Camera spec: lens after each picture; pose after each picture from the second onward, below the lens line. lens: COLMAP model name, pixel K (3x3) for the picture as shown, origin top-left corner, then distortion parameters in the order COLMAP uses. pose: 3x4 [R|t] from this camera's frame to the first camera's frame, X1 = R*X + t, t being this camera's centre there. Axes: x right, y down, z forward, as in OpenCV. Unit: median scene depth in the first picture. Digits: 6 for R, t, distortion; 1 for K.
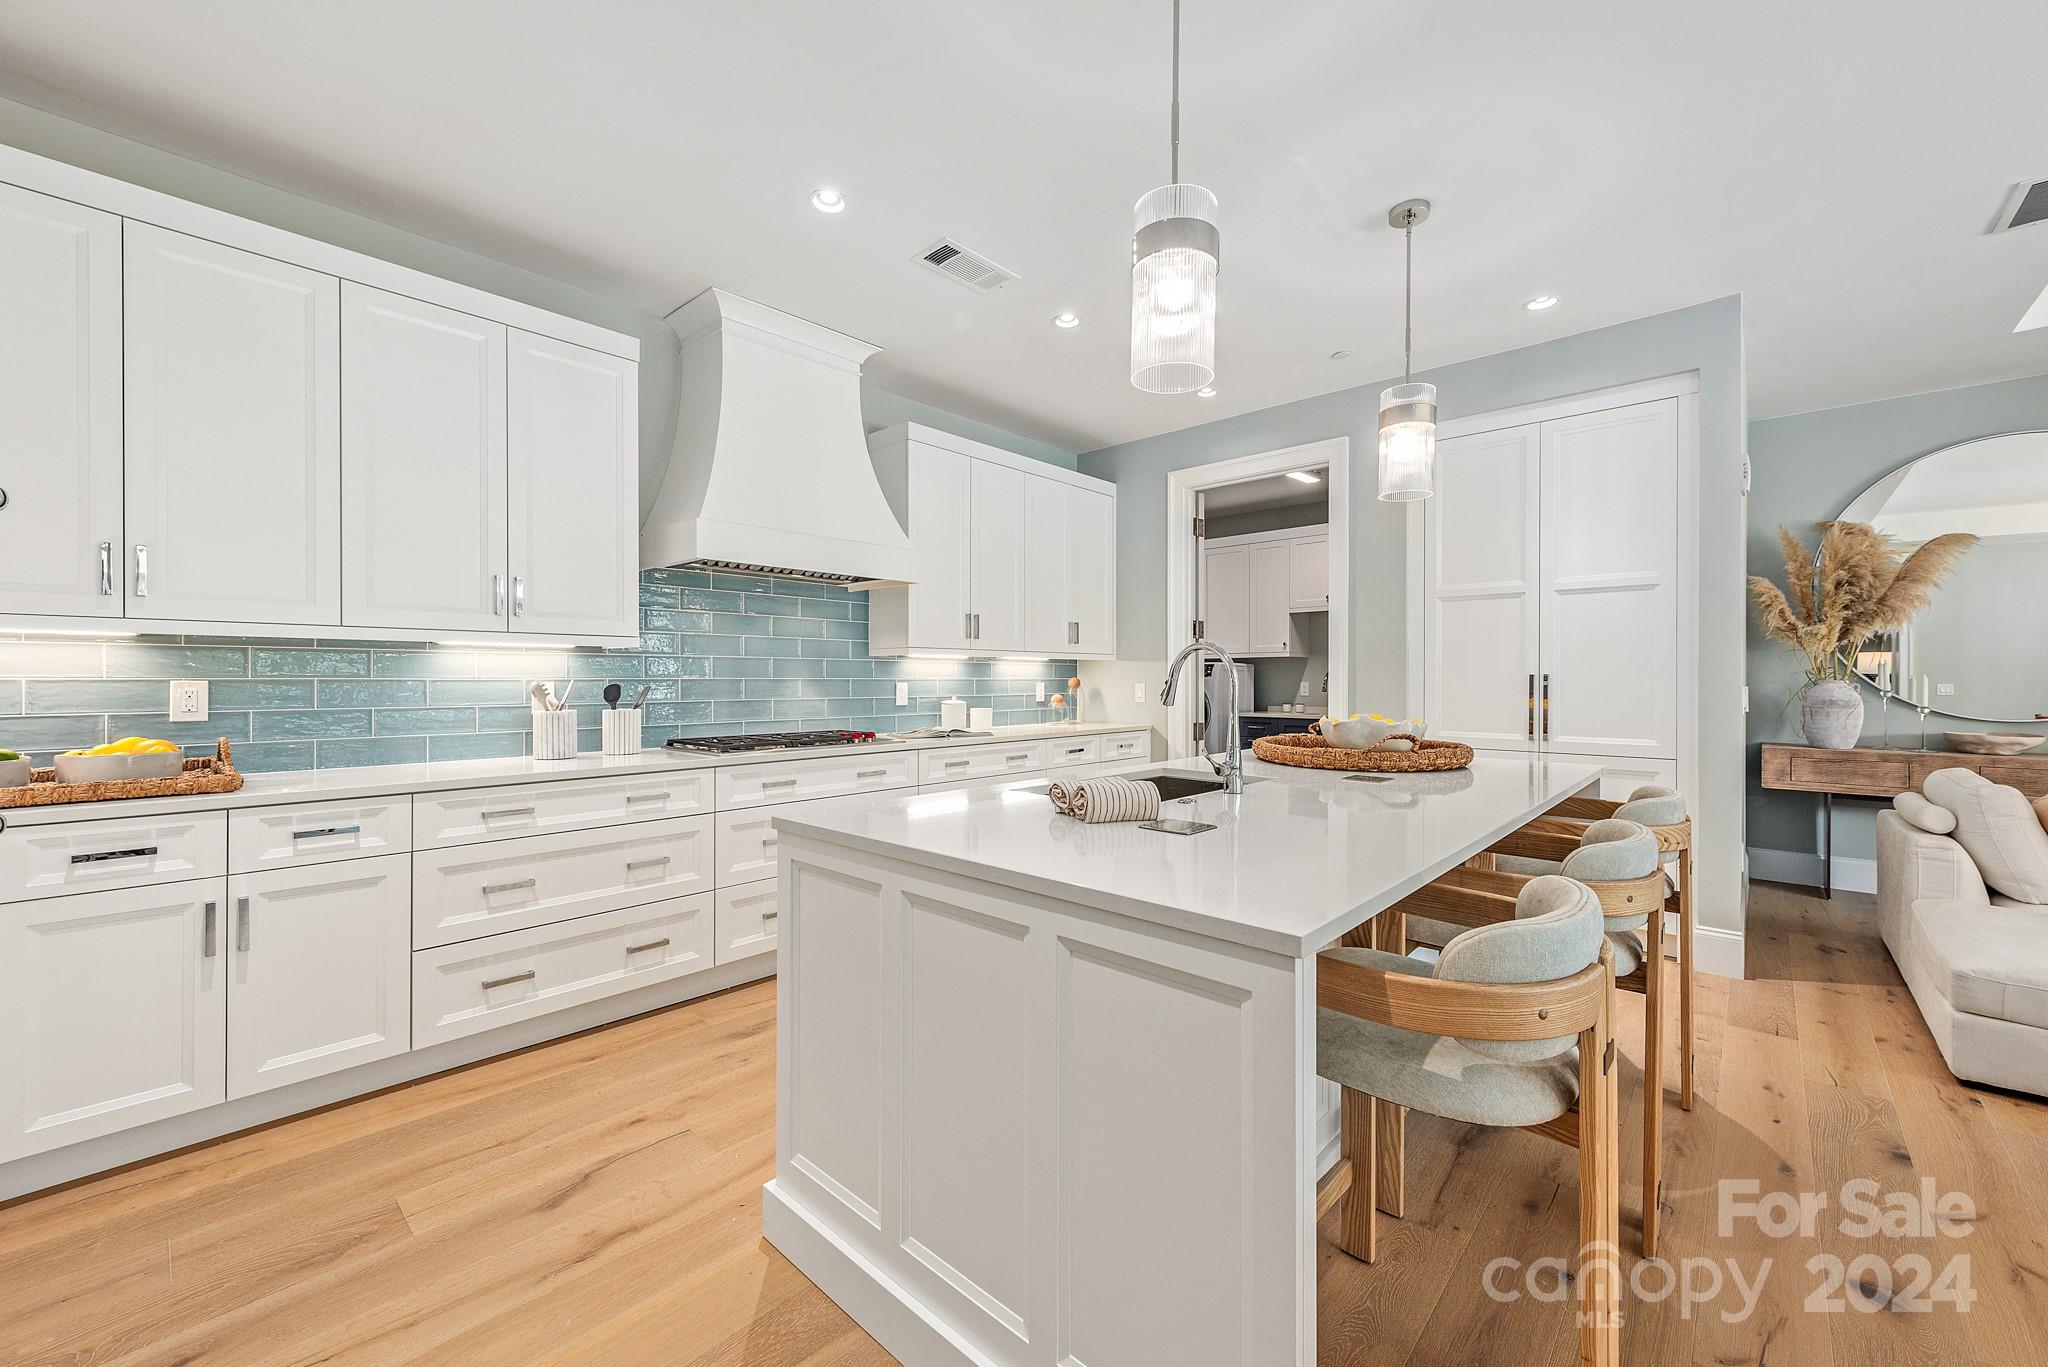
lens RADIAL K [[808.0, 0, 1017.6], [0, 808.0, 686.3], [0, 0, 1]] dist [0.010551, -0.002952]
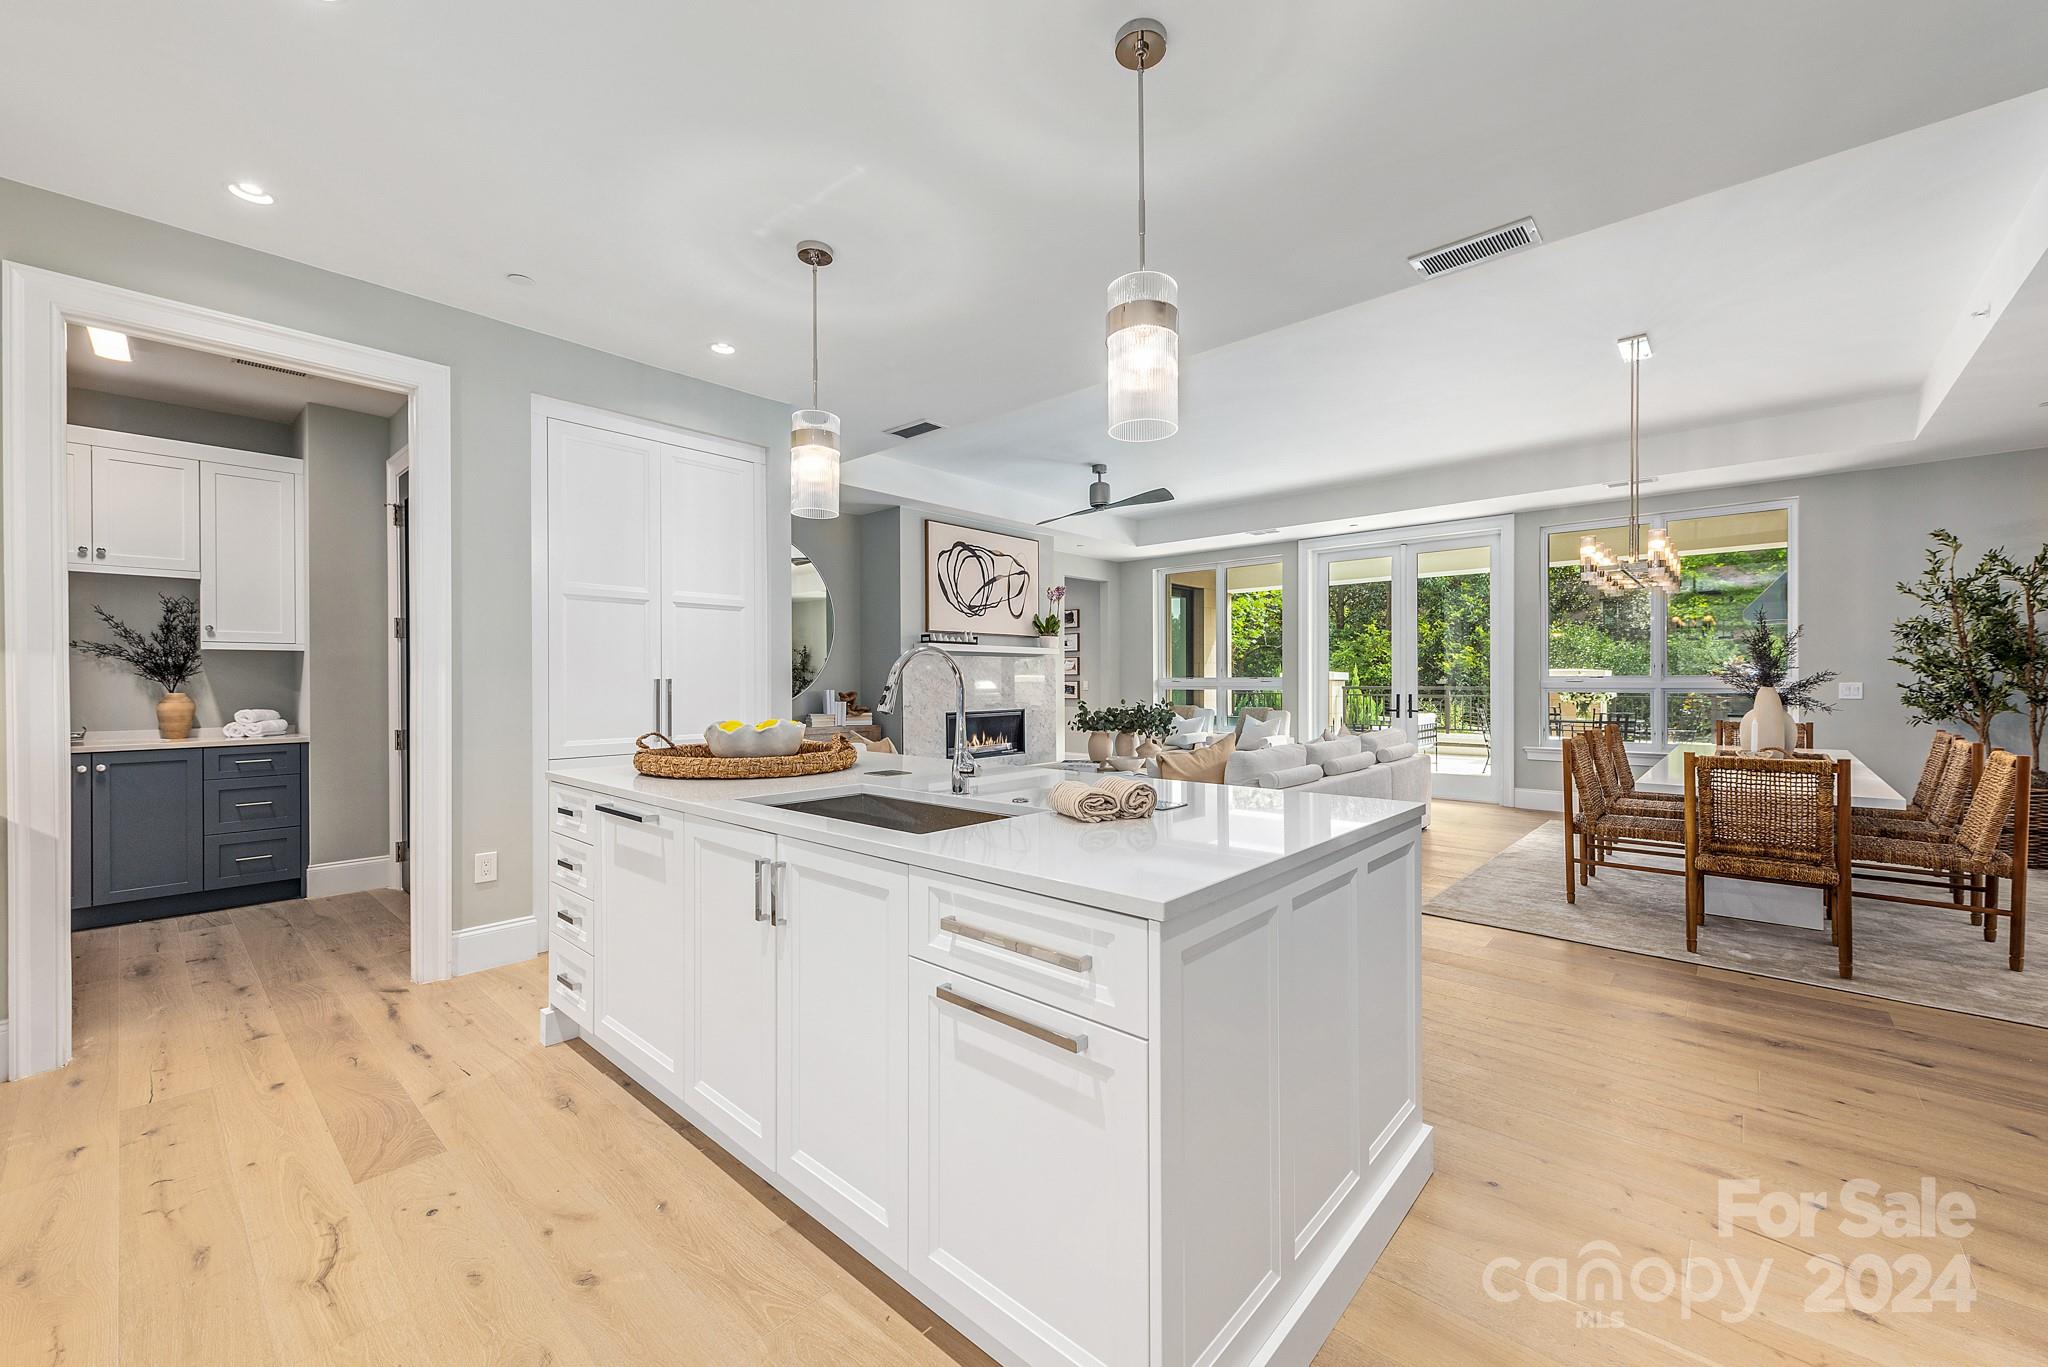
lens RADIAL K [[808.0, 0, 1056.2], [0, 808.0, 680.7], [0, 0, 1]] dist [0.010551, -0.002952]
pose [[-0.033215, -0.000700, 0.999448, -0.401148], [0.010905, 0.999940, 0.001063, -0.007693], [-0.999389, 0.010934, -0.033205, 0.469126]]
